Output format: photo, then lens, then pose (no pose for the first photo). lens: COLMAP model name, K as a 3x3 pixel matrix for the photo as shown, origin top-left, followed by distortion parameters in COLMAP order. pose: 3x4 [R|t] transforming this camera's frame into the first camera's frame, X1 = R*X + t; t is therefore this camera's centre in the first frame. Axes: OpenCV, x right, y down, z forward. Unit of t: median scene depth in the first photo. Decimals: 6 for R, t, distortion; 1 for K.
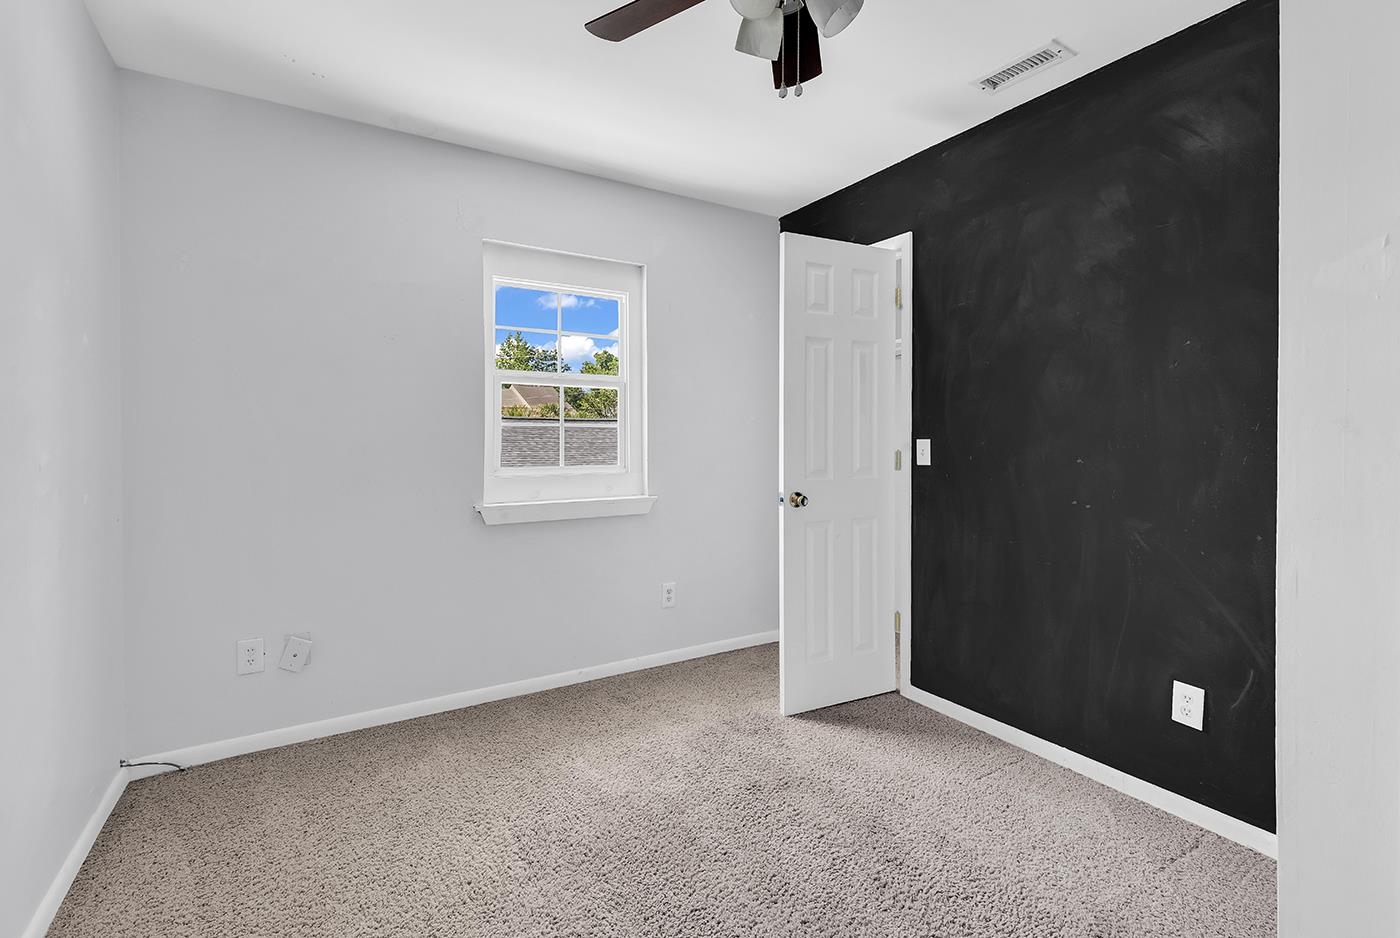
lens RADIAL K [[645.2, 0, 689.7], [0, 645.2, 448.8], [0, 0, 1]] dist [0.015721, -0.006778]
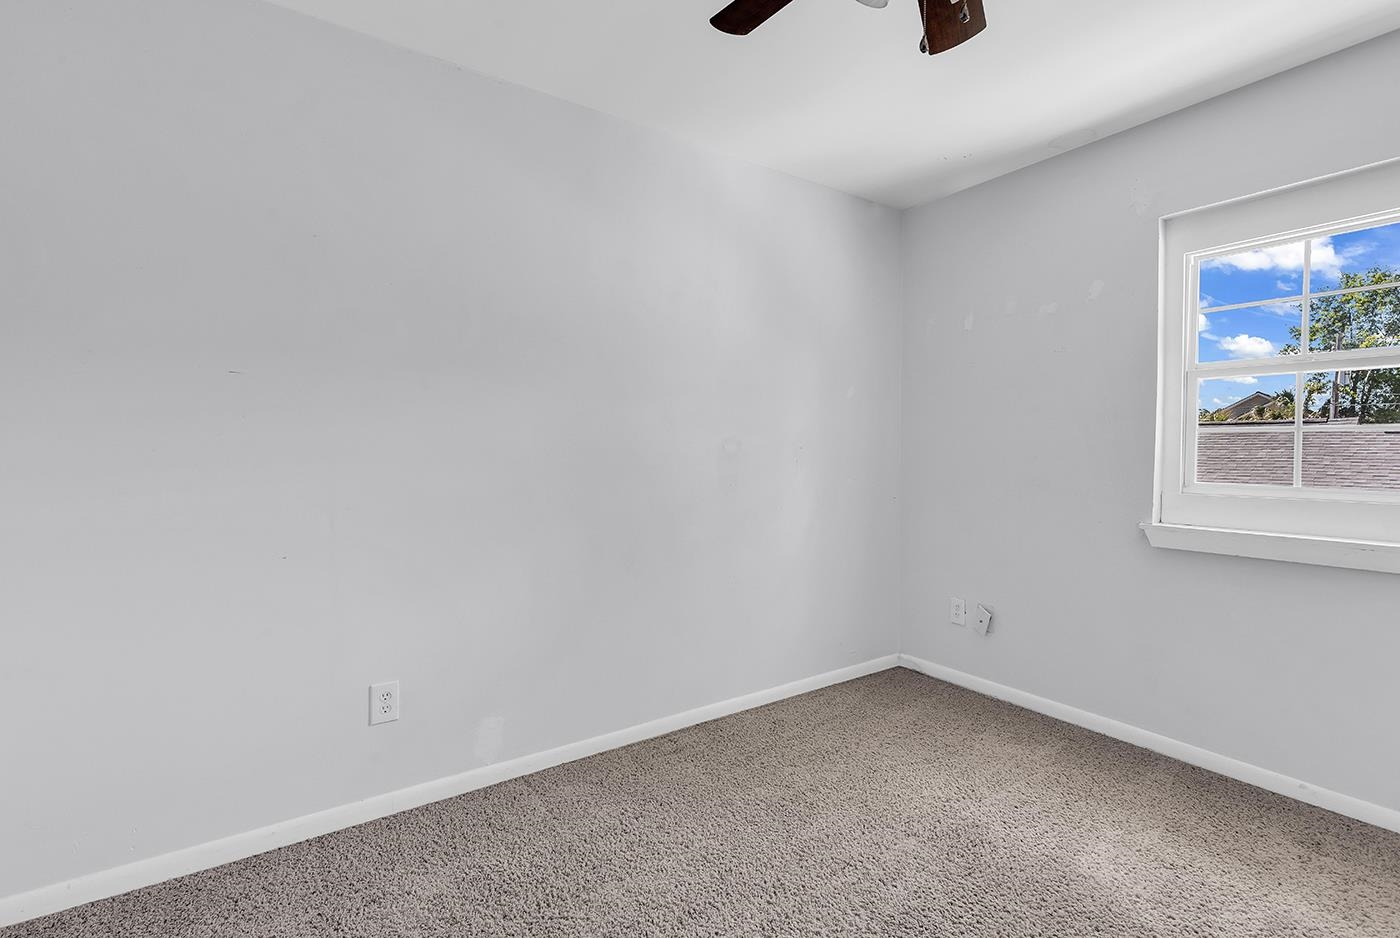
lens RADIAL K [[645.2, 0, 698.6], [0, 645.2, 462.7], [0, 0, 1]] dist [0.015721, -0.006778]
pose [[0.053058, 0.023514, -0.998315, 0.498518], [-0.017315, 0.999594, 0.022624, -0.004747], [0.998441, 0.016086, 0.053443, 0.322770]]
